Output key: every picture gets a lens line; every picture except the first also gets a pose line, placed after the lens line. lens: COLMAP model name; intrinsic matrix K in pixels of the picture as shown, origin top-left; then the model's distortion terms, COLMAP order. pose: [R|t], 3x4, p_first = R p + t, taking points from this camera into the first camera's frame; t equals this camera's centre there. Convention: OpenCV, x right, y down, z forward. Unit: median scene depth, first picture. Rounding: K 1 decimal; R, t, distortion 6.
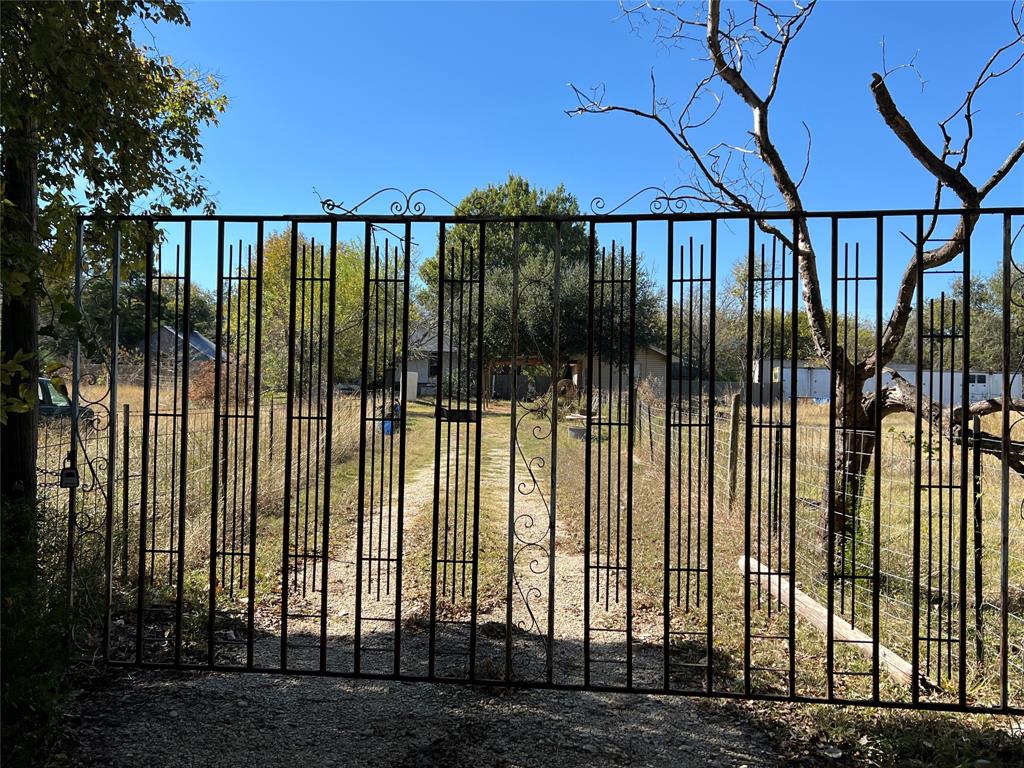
lens RADIAL K [[914.1, 0, 510.8], [0, 914.1, 375.6], [0, 0, 1]] dist [0.054910, -0.067879]
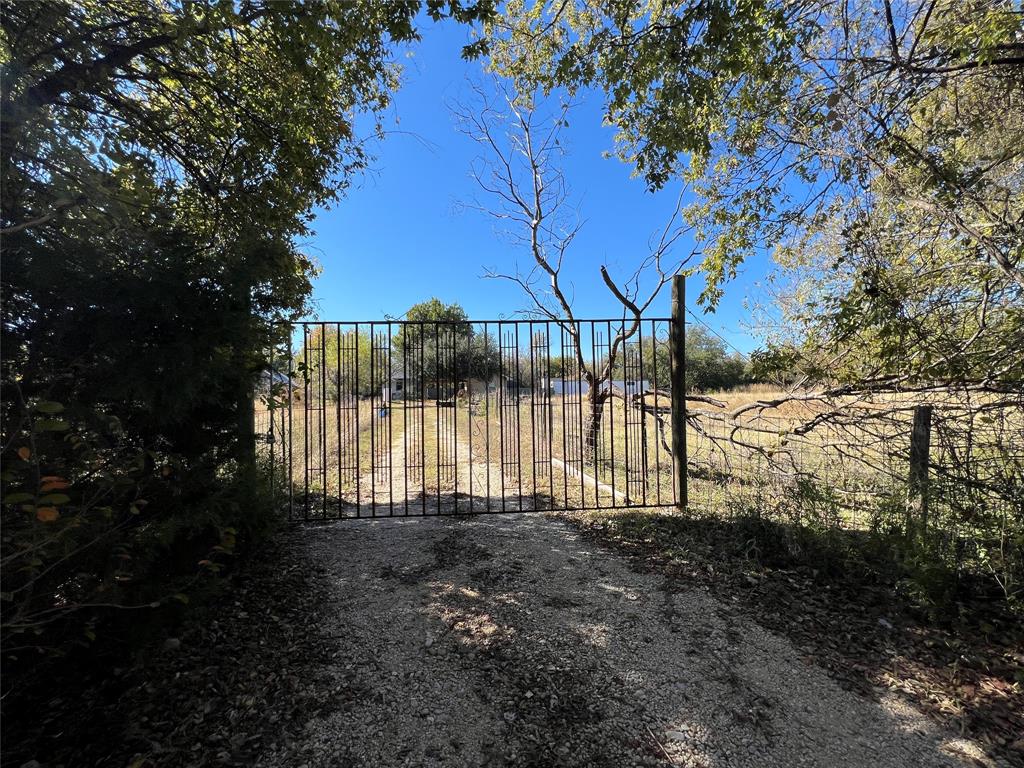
lens RADIAL K [[407.7, 0, 512.0], [0, 407.7, 384.0], [0, 0, 1]] dist [-0.002592, 0.000465]
pose [[0.983085, -0.031288, 0.180459, -0.075062], [0.032675, 0.999455, -0.004717, 0.001022], [-0.180213, 0.010533, 0.983571, -0.077484]]
